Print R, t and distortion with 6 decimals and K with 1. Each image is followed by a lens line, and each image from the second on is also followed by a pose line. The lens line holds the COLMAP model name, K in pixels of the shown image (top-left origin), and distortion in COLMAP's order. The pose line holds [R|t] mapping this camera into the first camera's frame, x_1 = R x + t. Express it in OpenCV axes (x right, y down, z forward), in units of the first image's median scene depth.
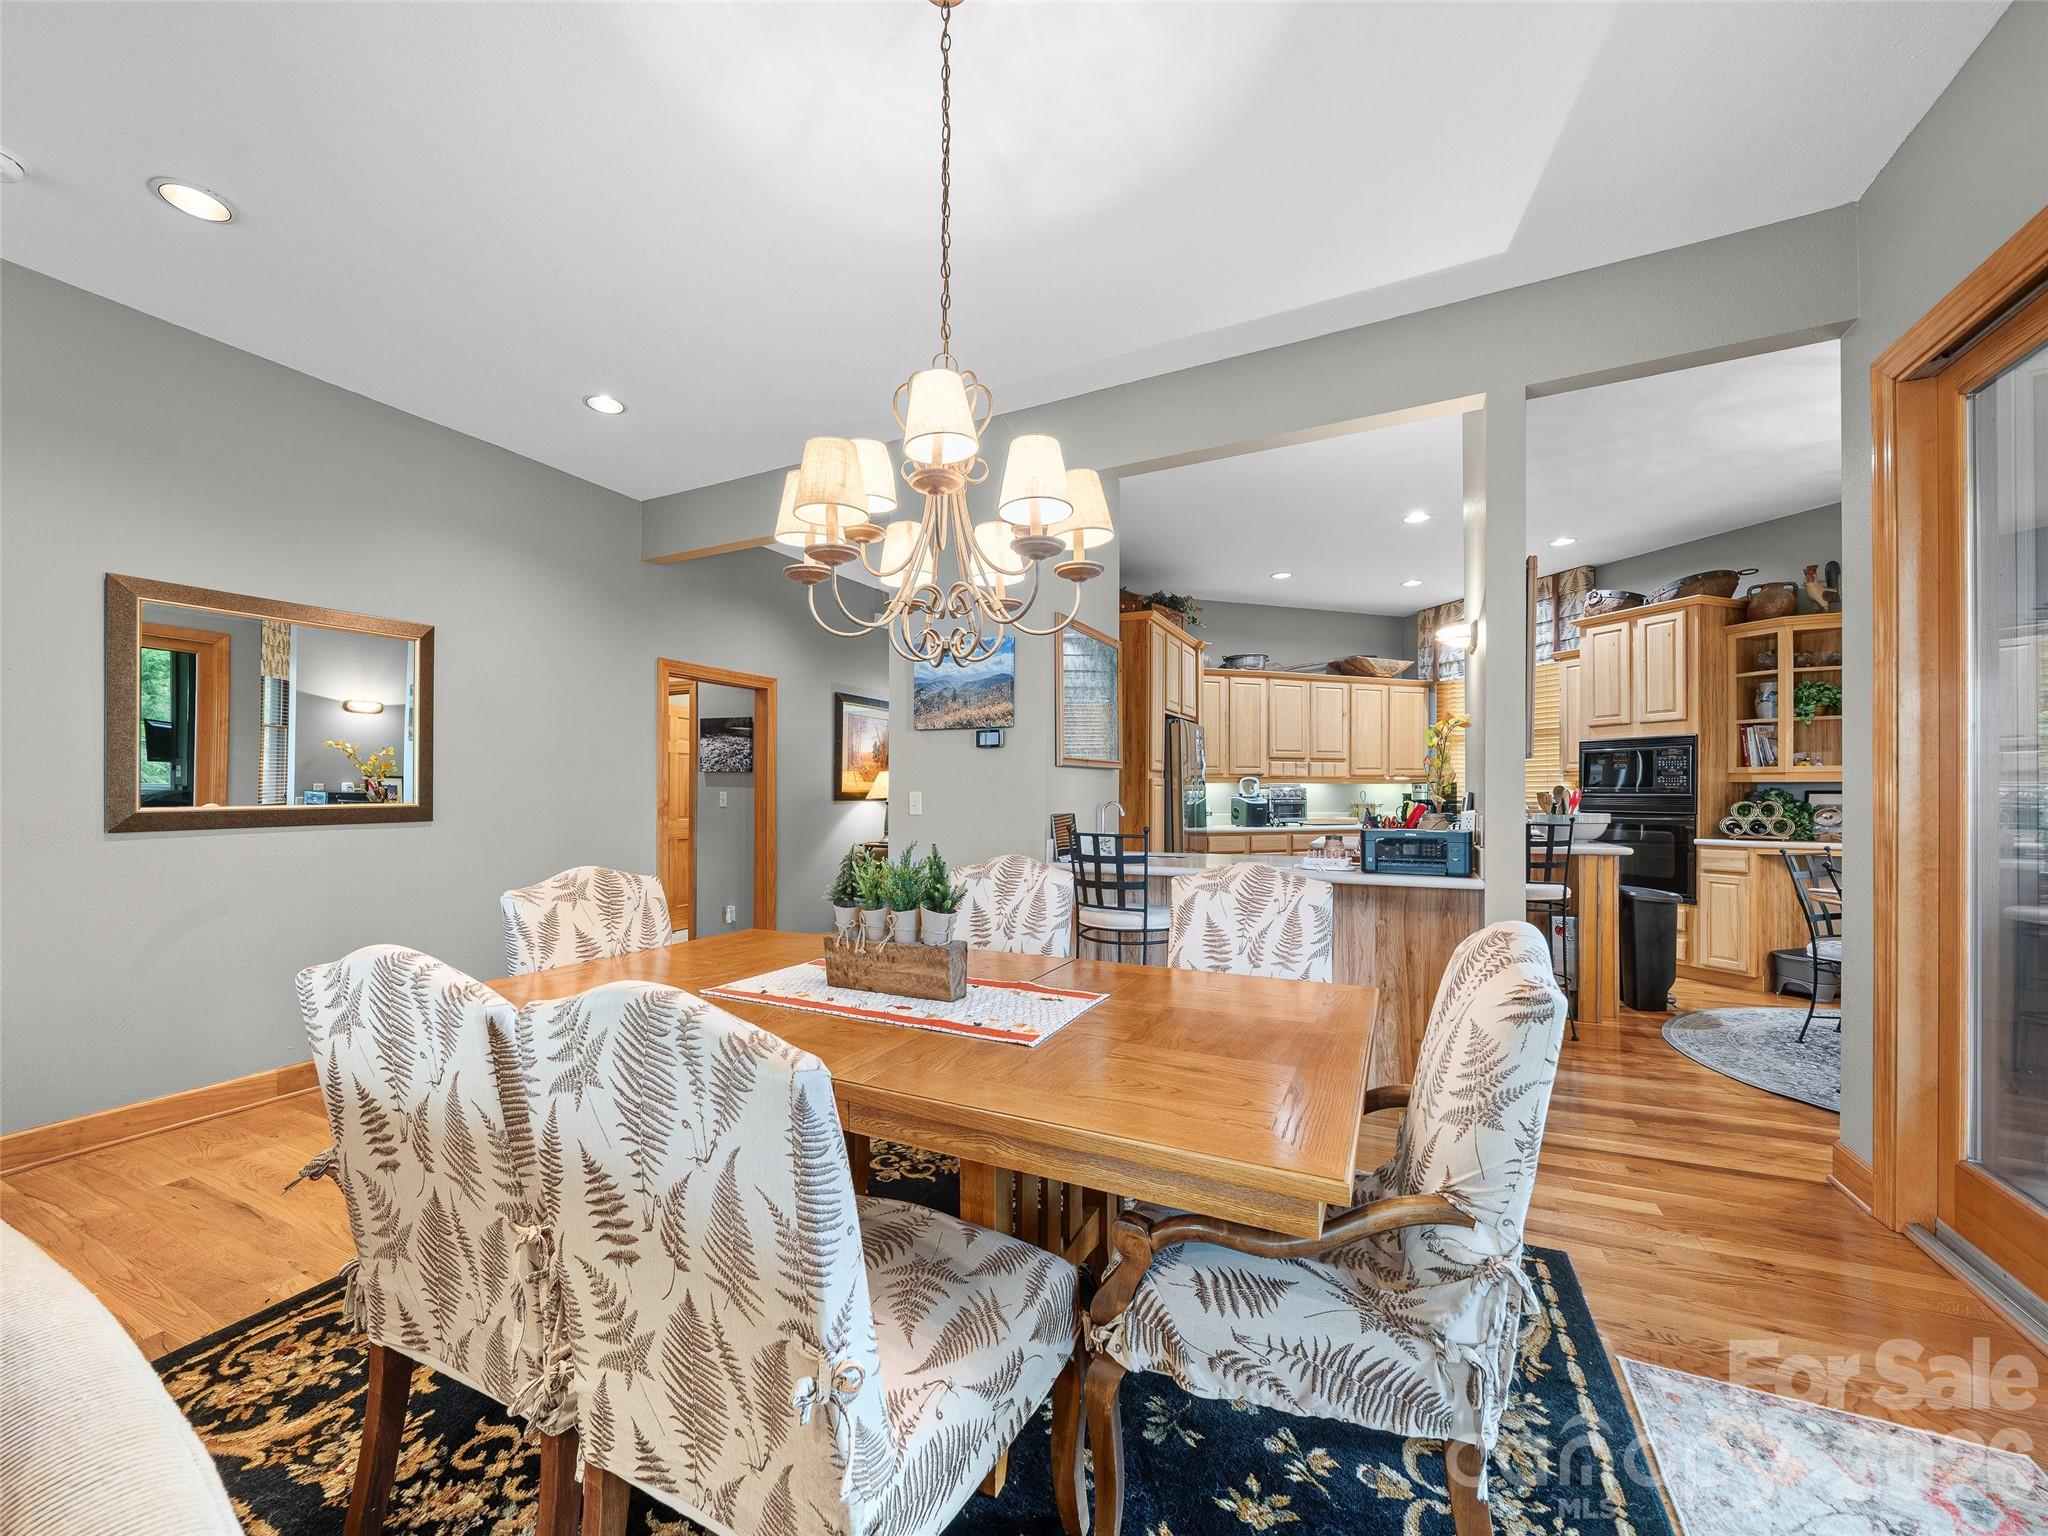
lens RADIAL K [[801.0, 0, 1020.7], [0, 801.0, 782.5], [0, 0, 1]] dist [-0.002884, -0.000294]
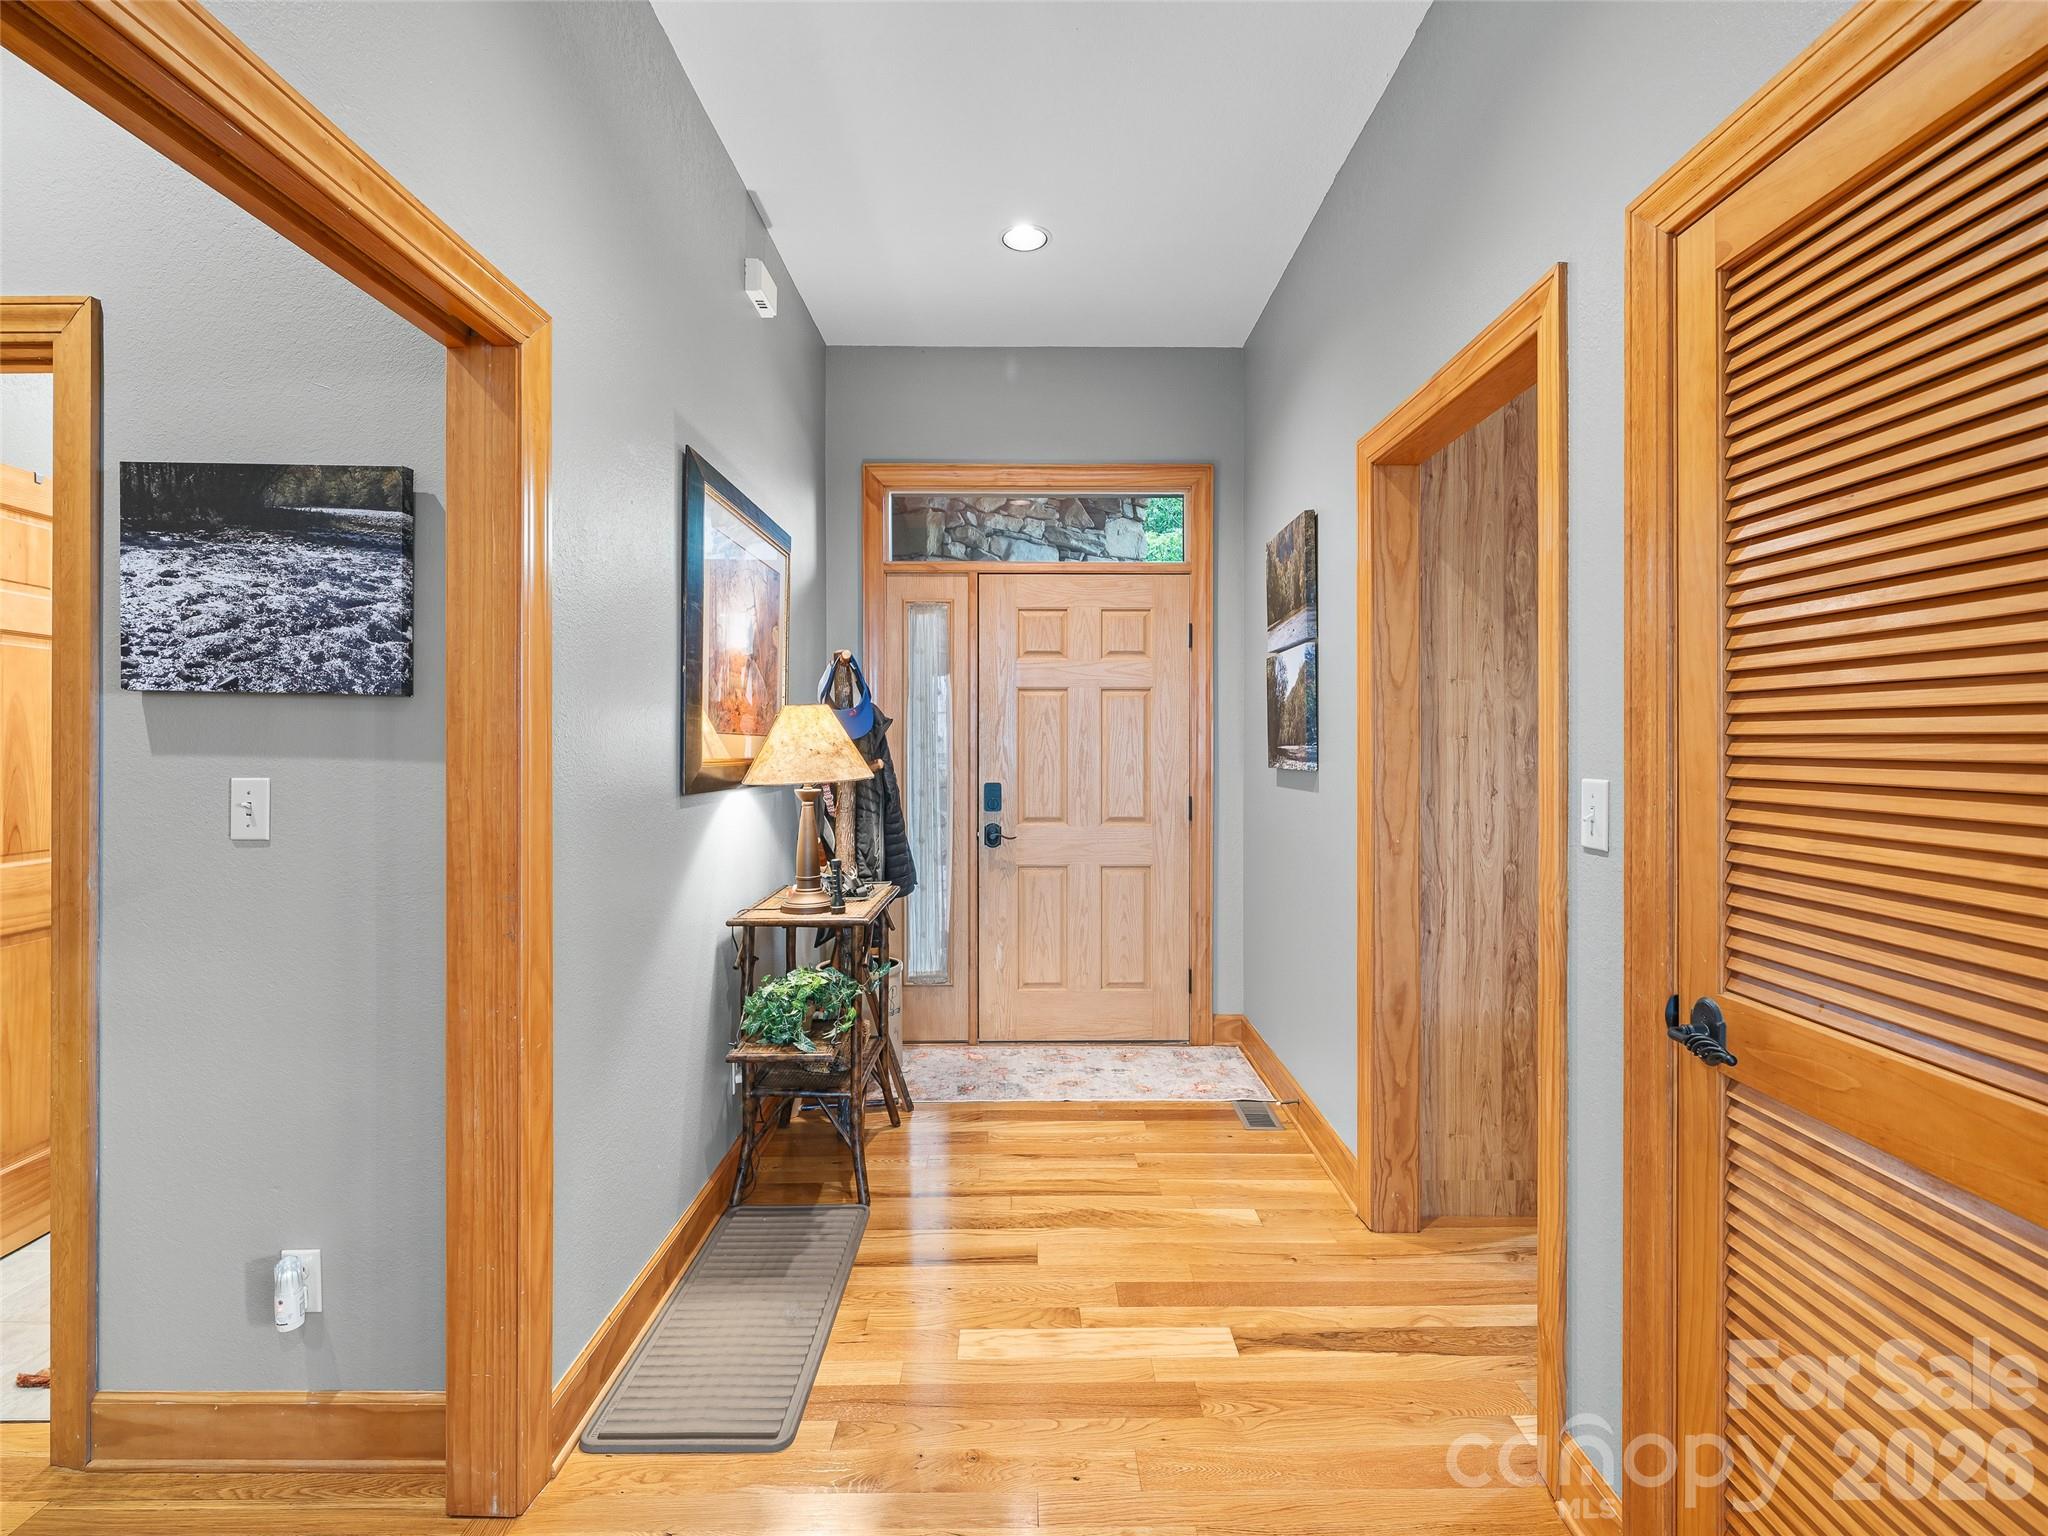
lens RADIAL K [[919.4, 0, 1027.1], [0, 919.4, 739.9], [0, 0, 1]] dist [-0.000461, -0.000169]
pose [[0.901336, -0.003275, 0.433108, -0.280847], [-0.000872, 0.999956, 0.009376, -0.002253], [-0.433120, -0.008829, 0.901293, 0.650628]]
